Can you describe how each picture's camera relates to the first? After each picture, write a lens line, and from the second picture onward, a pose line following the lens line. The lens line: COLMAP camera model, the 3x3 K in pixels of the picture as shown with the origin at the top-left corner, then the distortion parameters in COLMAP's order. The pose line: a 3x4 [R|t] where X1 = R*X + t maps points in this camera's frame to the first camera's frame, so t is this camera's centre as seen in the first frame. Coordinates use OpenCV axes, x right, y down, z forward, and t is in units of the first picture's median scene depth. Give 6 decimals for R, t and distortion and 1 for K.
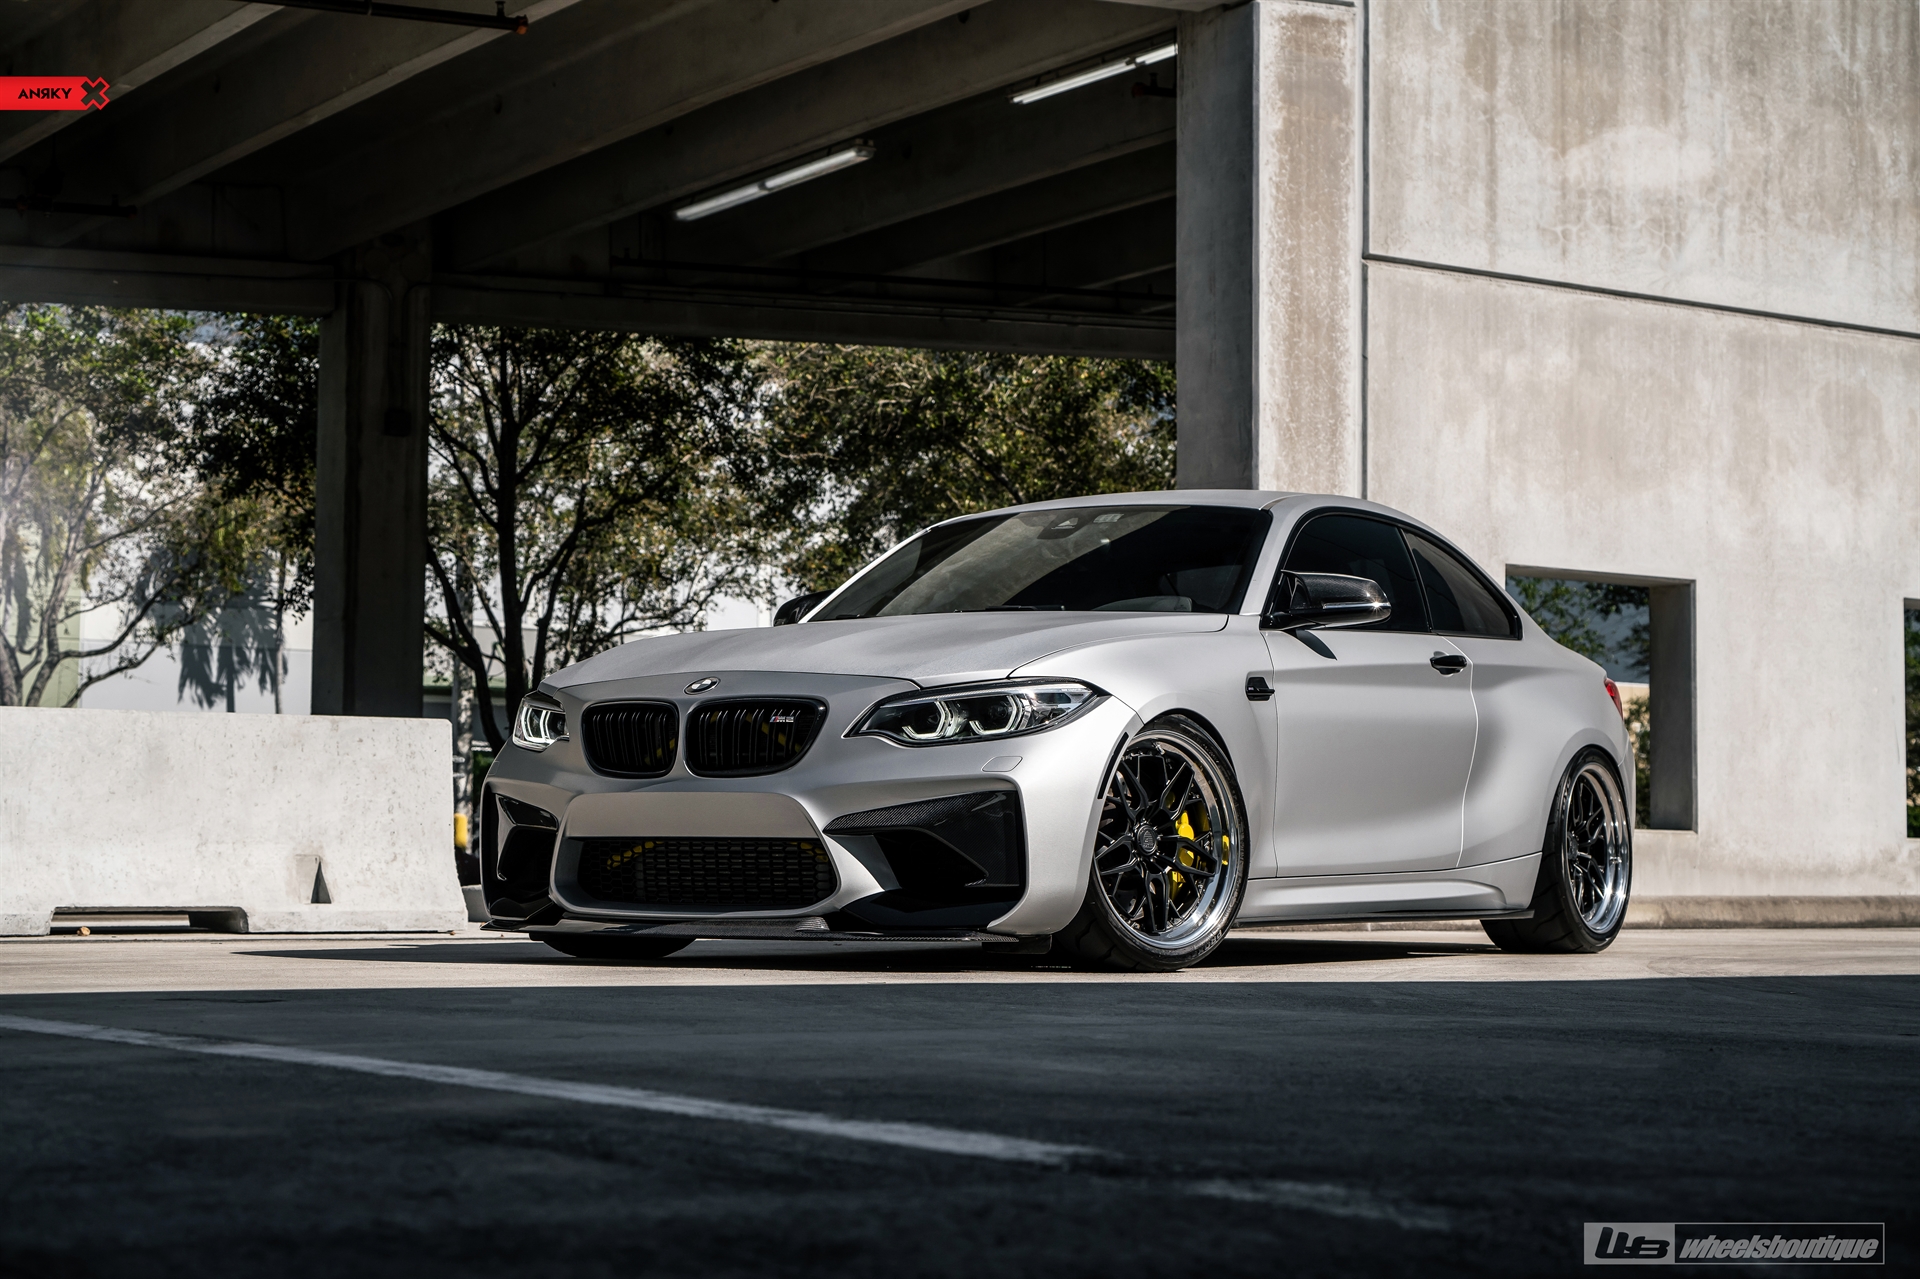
lens RADIAL K [[3155.2, 0, 955.4], [0, 3155.2, 638.0], [0, 0, 1]] dist [0.011707, 0.000000]
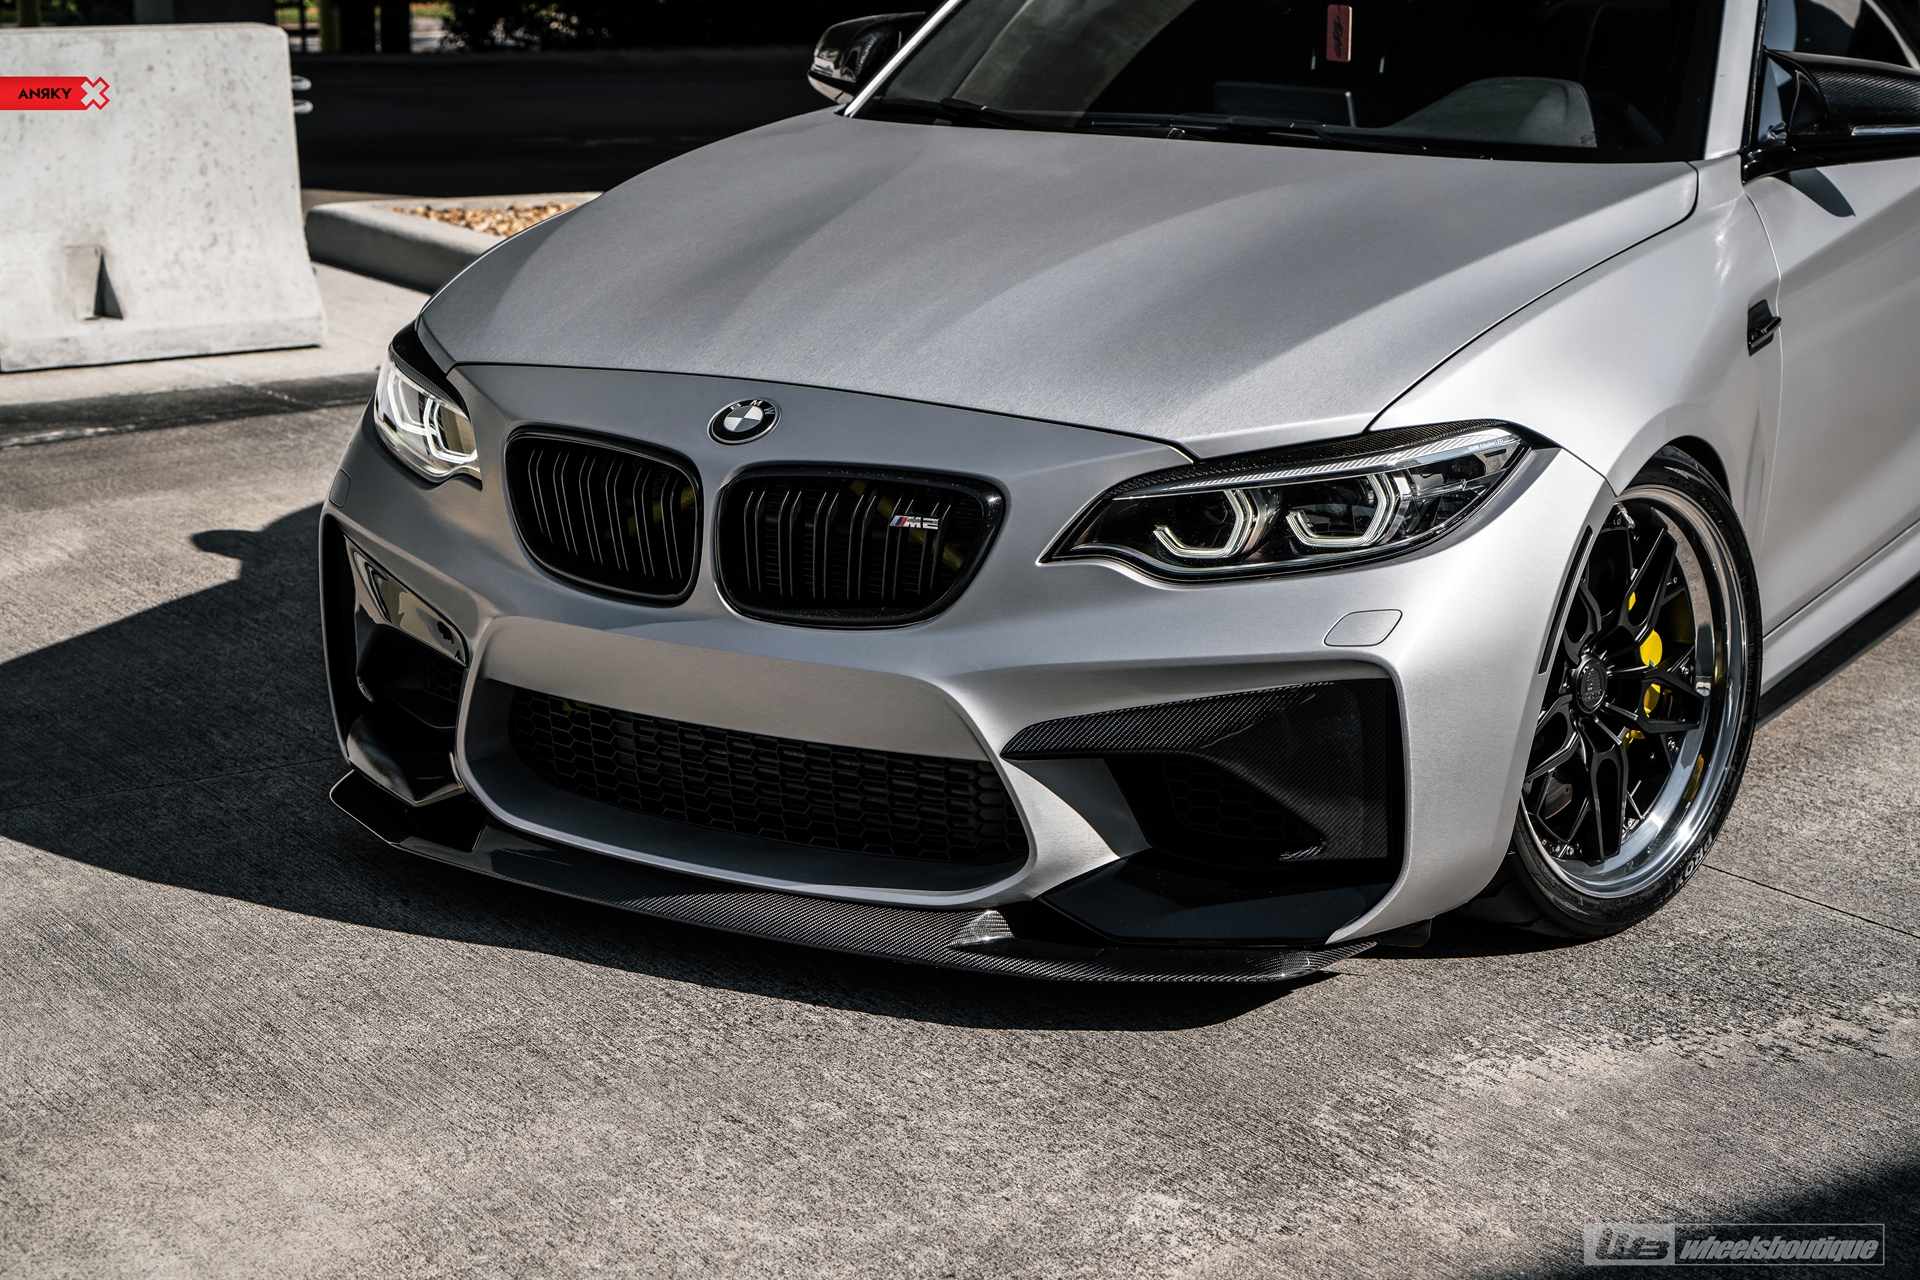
lens RADIAL K [[3155.2, 0, 971.7], [0, 3155.2, 641.2], [0, 0, 1]] dist [0.011707, 0.000000]
pose [[0.999340, -0.002528, 0.036240, -0.061607], [-0.009496, 0.944719, 0.327743, -0.114807], [-0.035065, -0.327871, 0.944072, 0.506020]]
